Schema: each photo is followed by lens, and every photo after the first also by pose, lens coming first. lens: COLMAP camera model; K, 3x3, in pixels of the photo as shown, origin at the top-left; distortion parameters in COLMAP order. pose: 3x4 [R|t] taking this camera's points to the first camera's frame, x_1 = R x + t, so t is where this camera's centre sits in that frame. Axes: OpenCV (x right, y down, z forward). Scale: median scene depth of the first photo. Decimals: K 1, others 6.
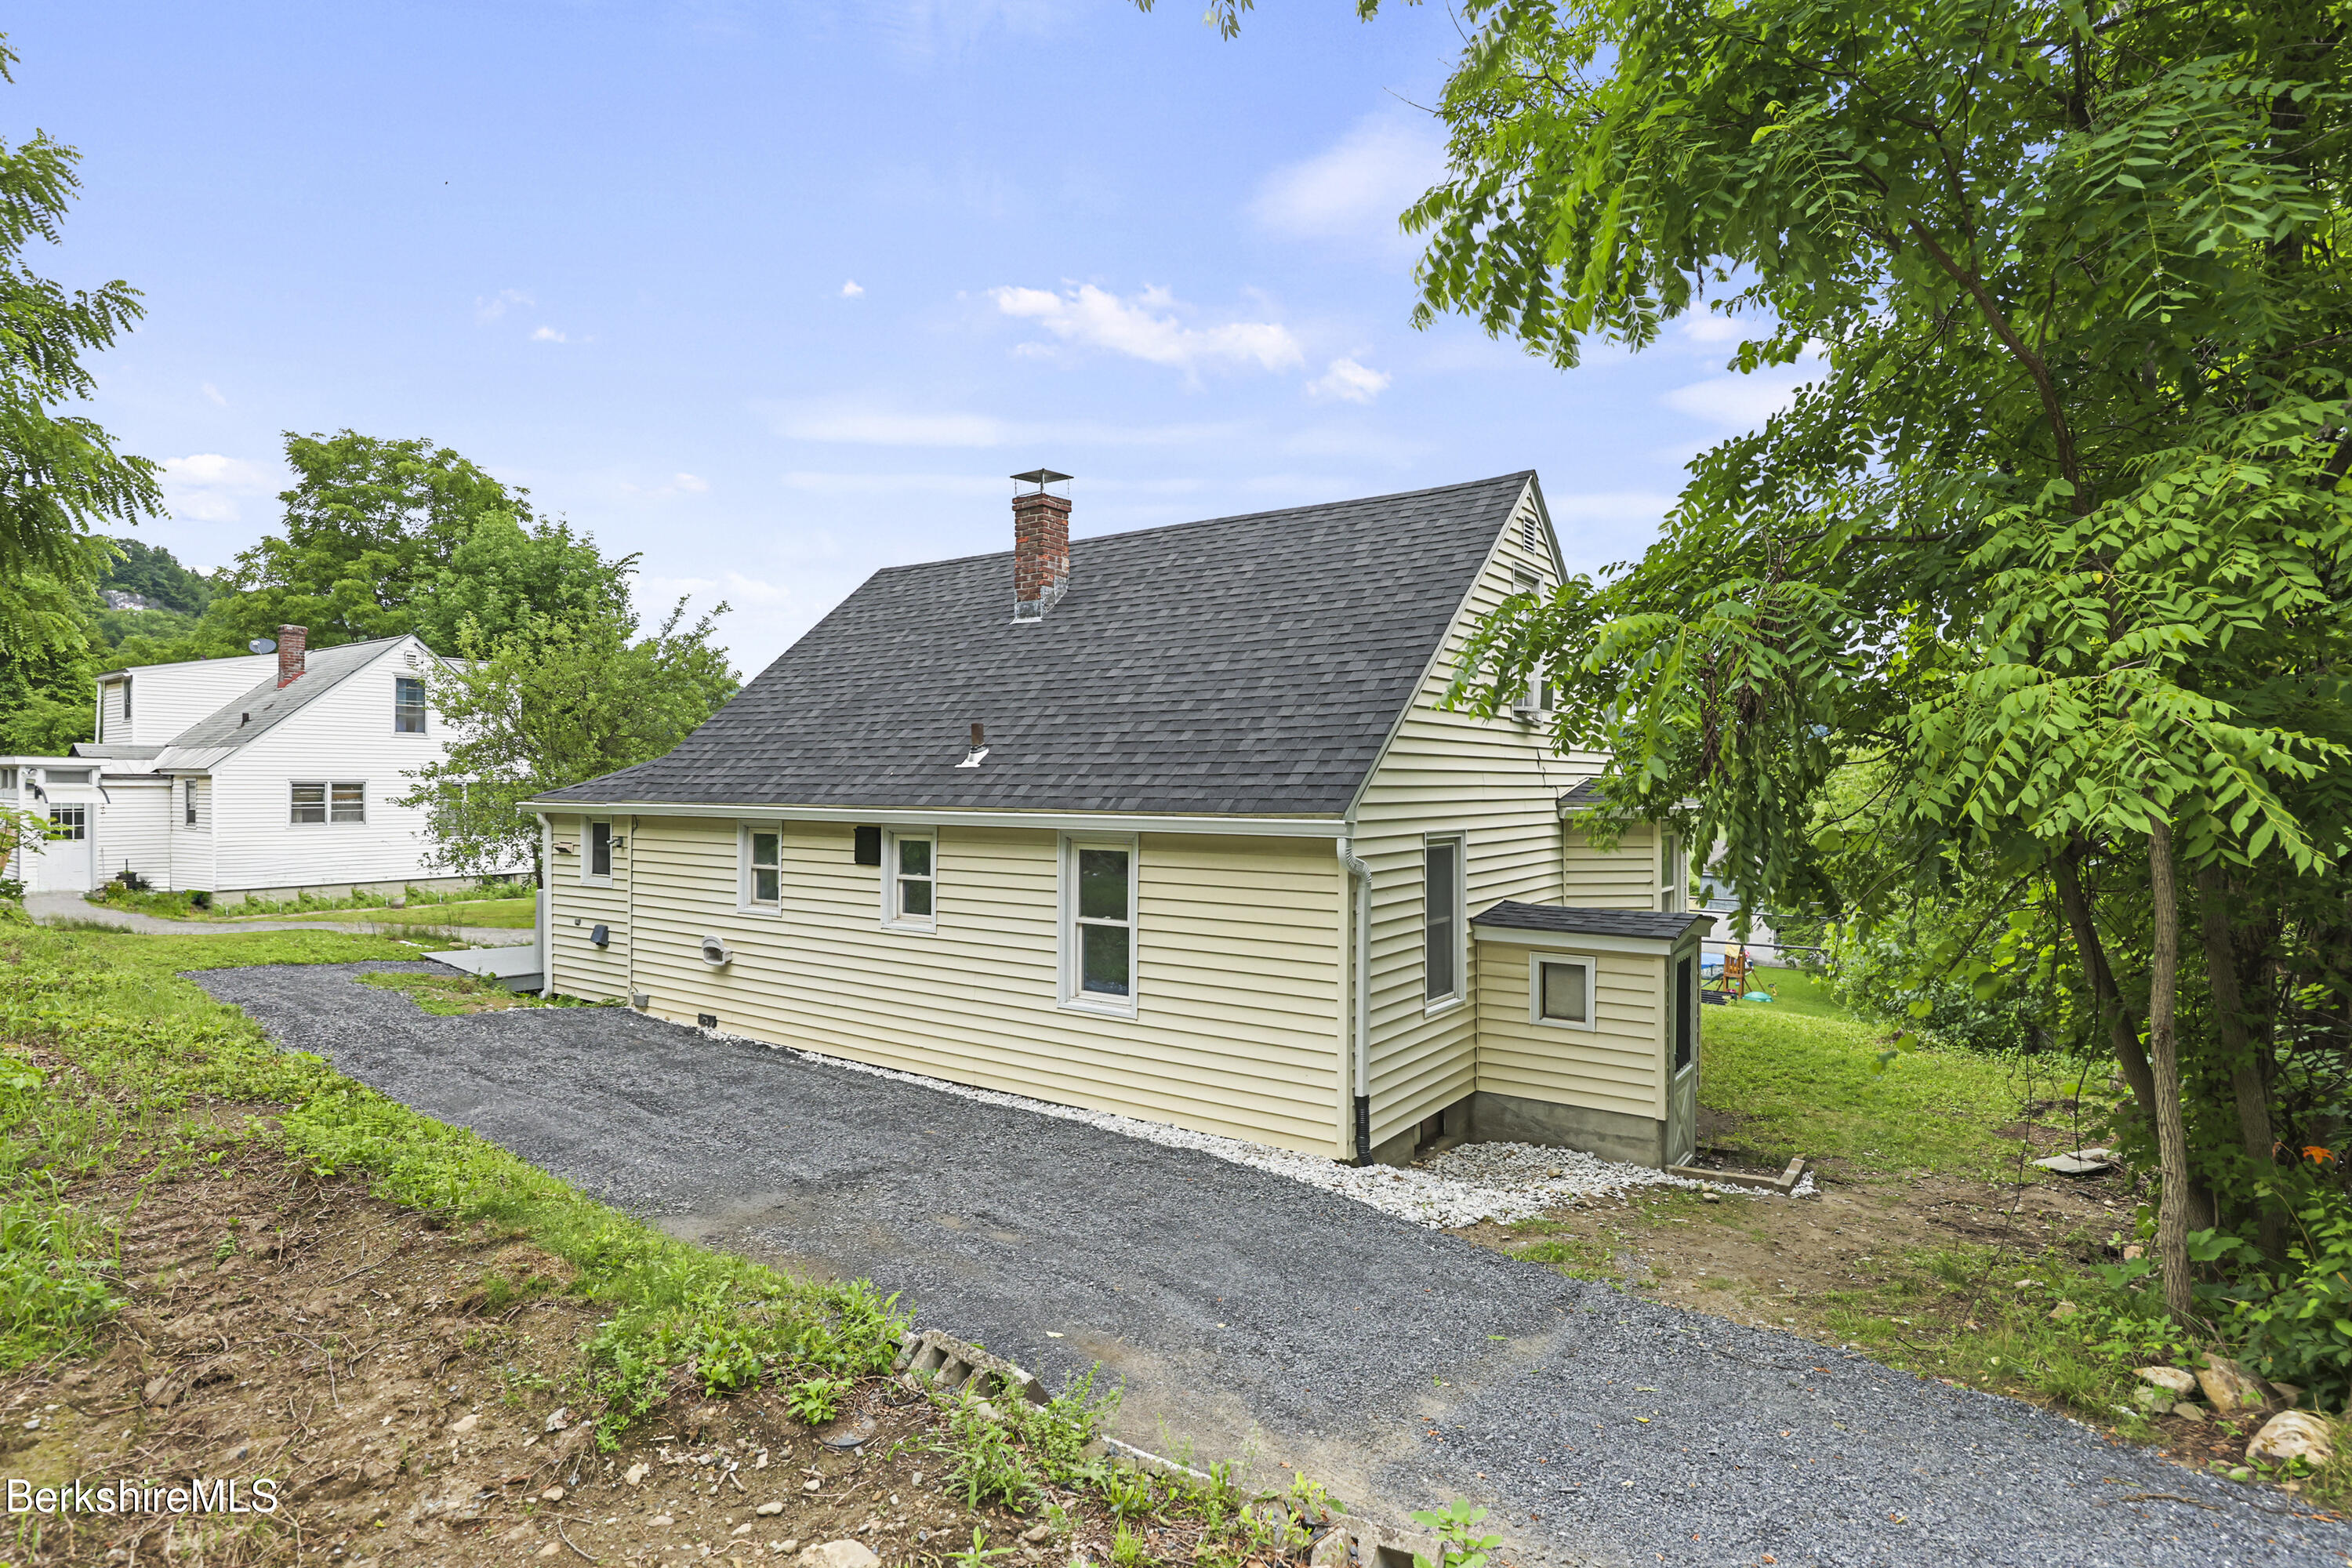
lens RADIAL K [[1191.8, 0, 1175.0], [0, 1191.8, 786.7], [0, 0, 1]] dist [0.002742, 0.000306]
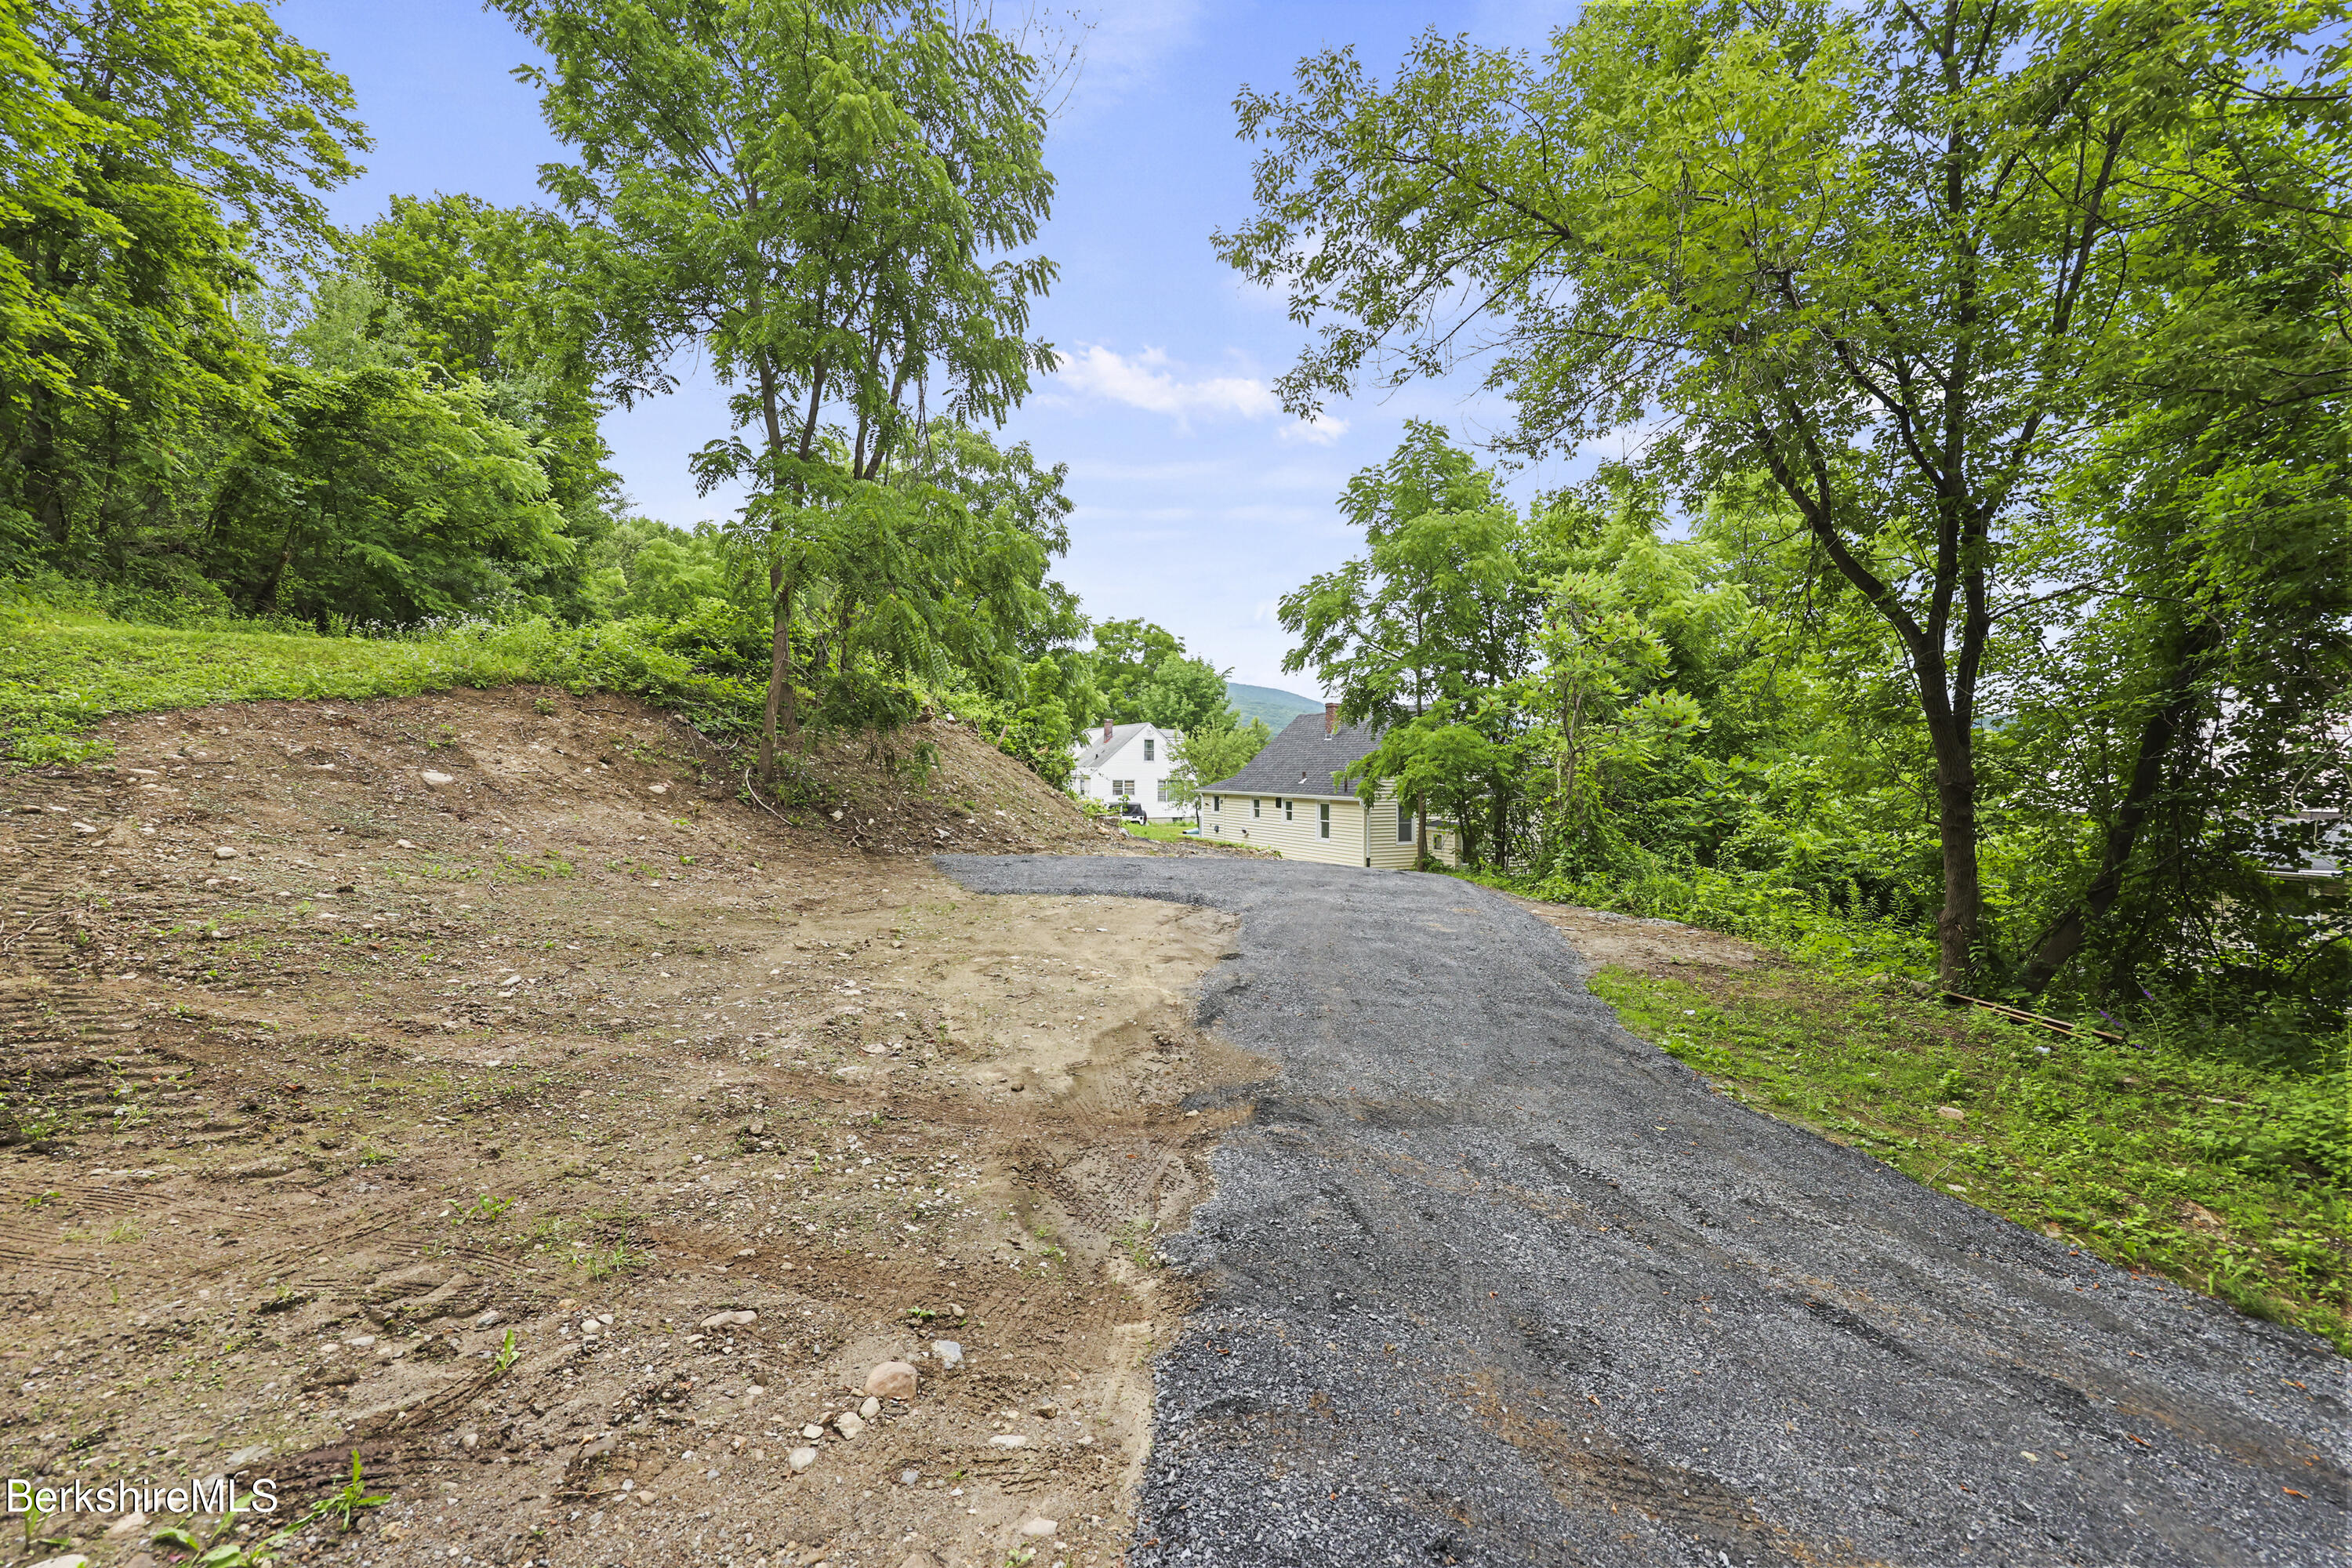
lens RADIAL K [[957.3, 0, 1186.8], [0, 957.3, 782.5], [0, 0, 1]] dist [0.000081, -0.000932]
pose [[0.888883, 0.007131, -0.458079, 0.373417], [-0.002755, 0.999944, 0.010221, -0.019672], [0.458126, -0.007823, 0.888853, -0.789604]]
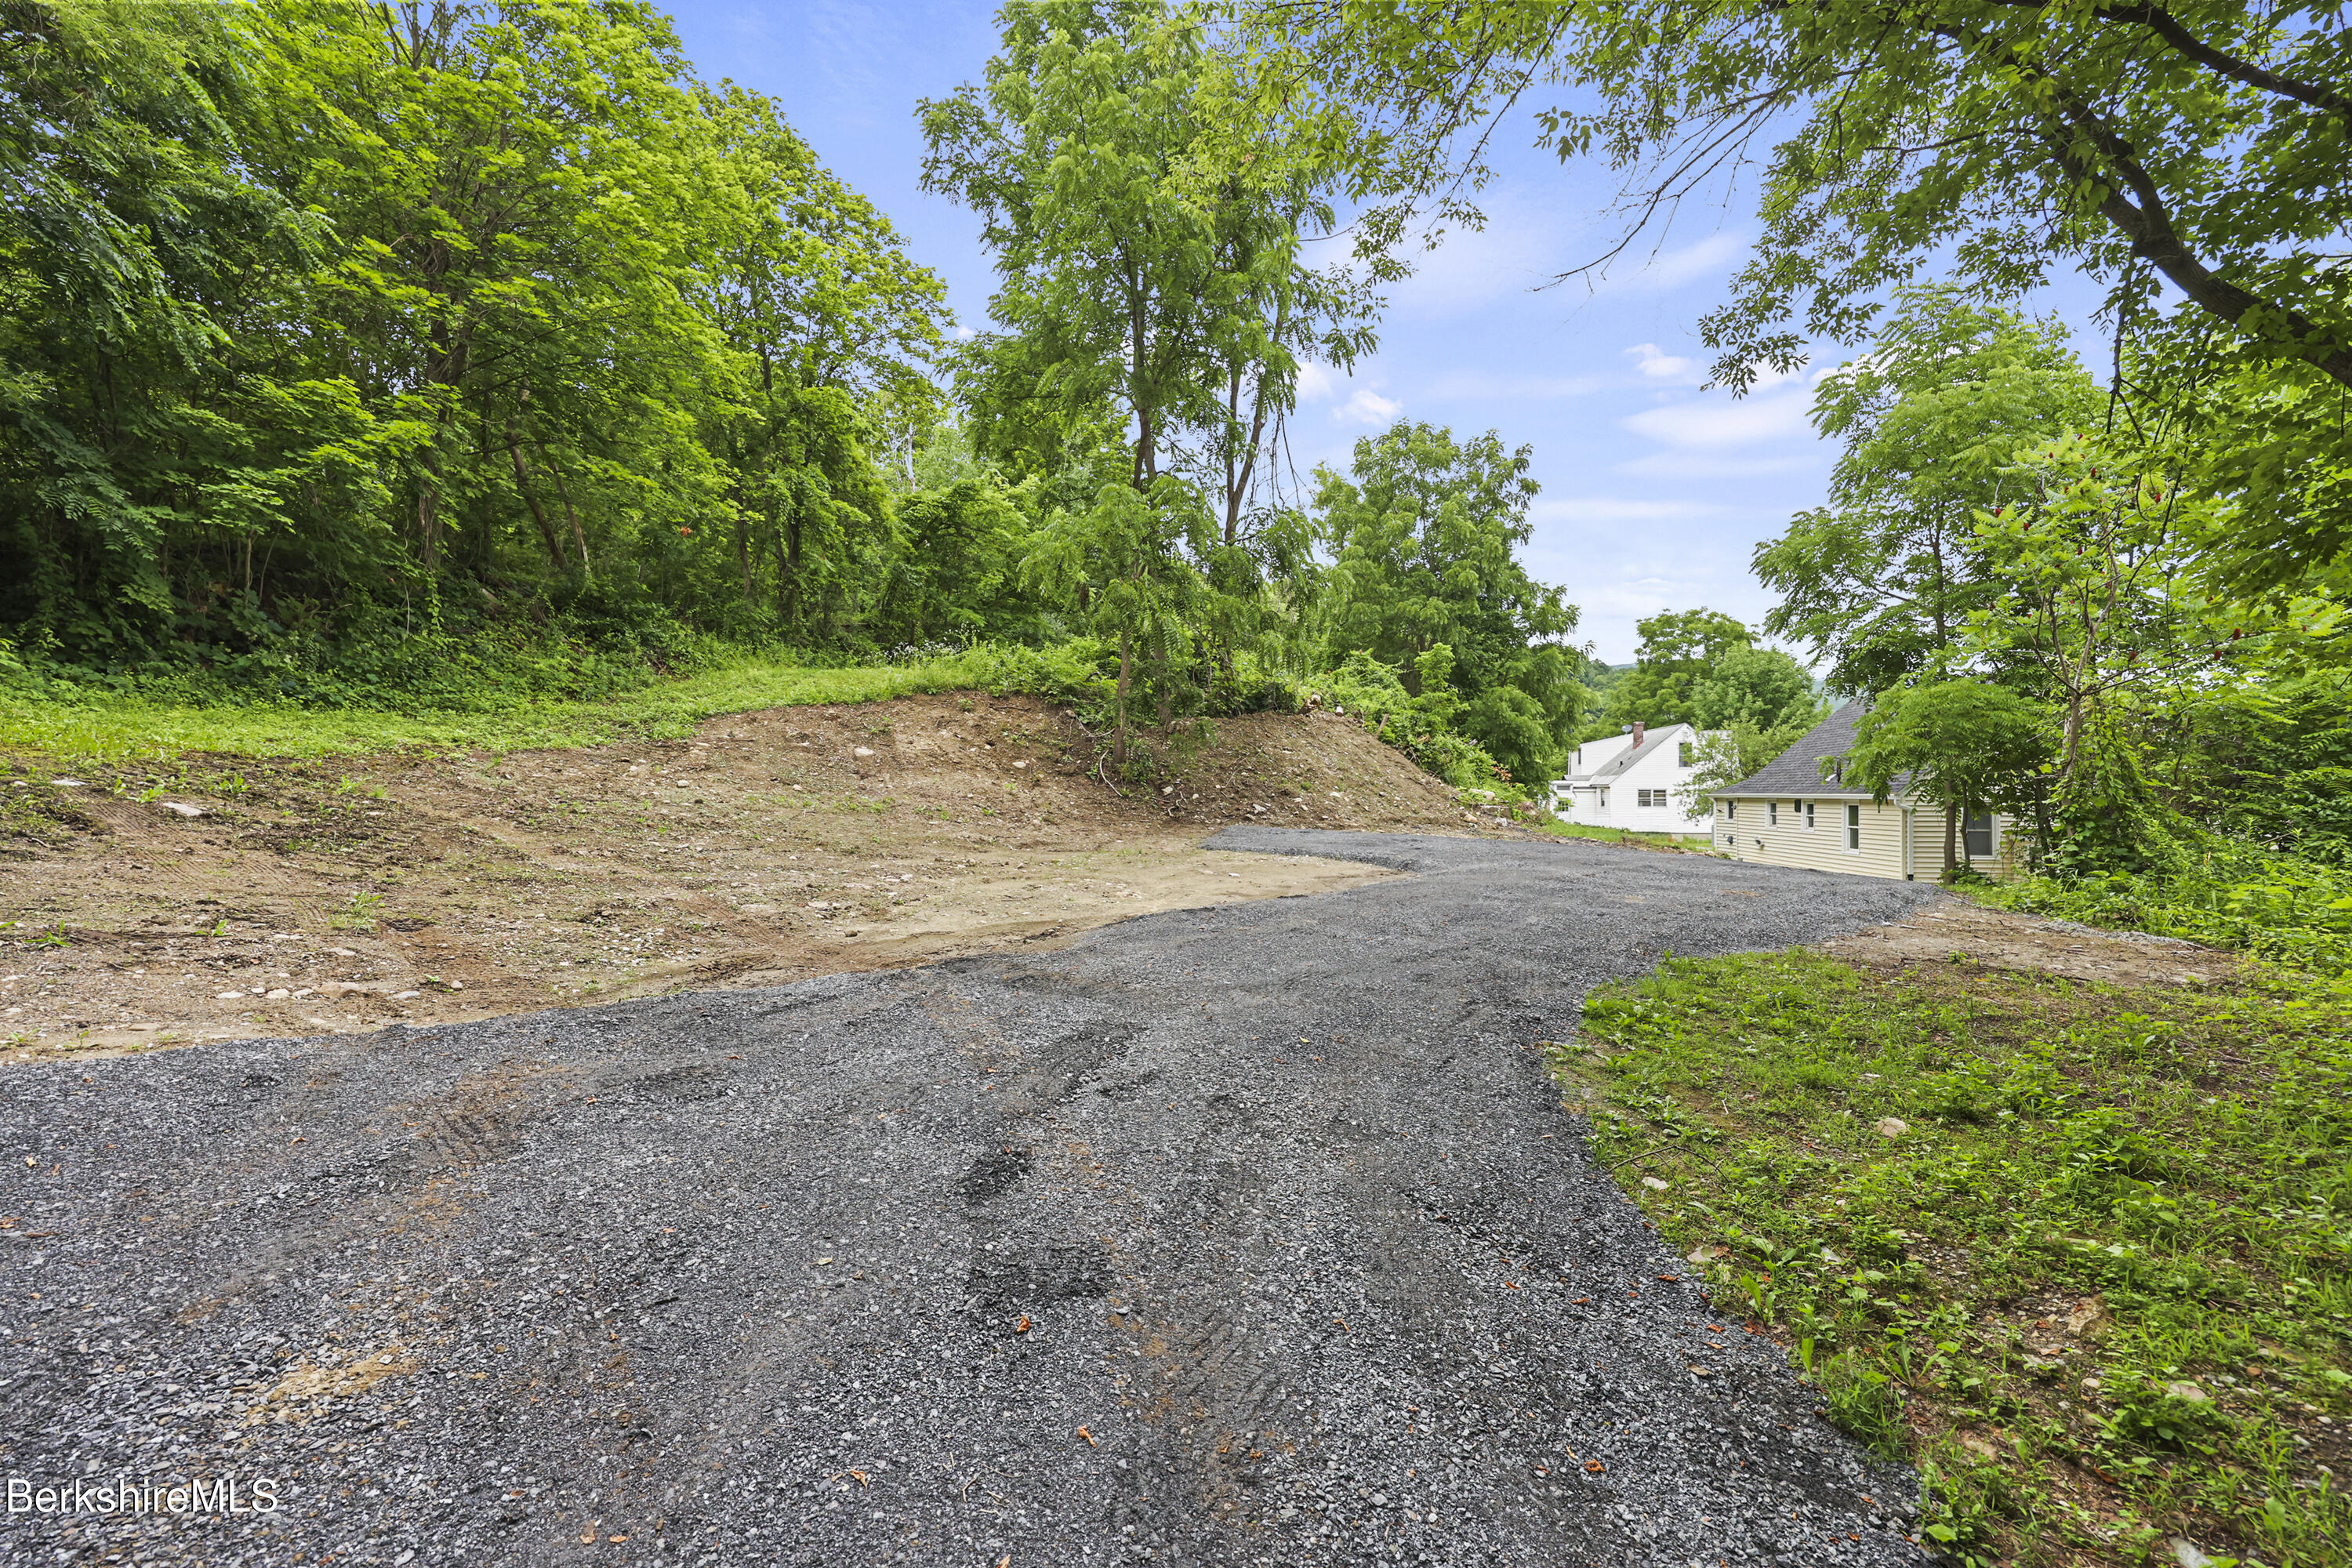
lens RADIAL K [[957.3, 0, 1171.5], [0, 957.3, 792.4], [0, 0, 1]] dist [0.000081, -0.000932]
pose [[0.458110, -0.004660, -0.888883, 0.504326], [-0.000617, 0.999984, -0.005560, 0.012215], [0.888895, 0.003095, 0.458100, -0.667188]]
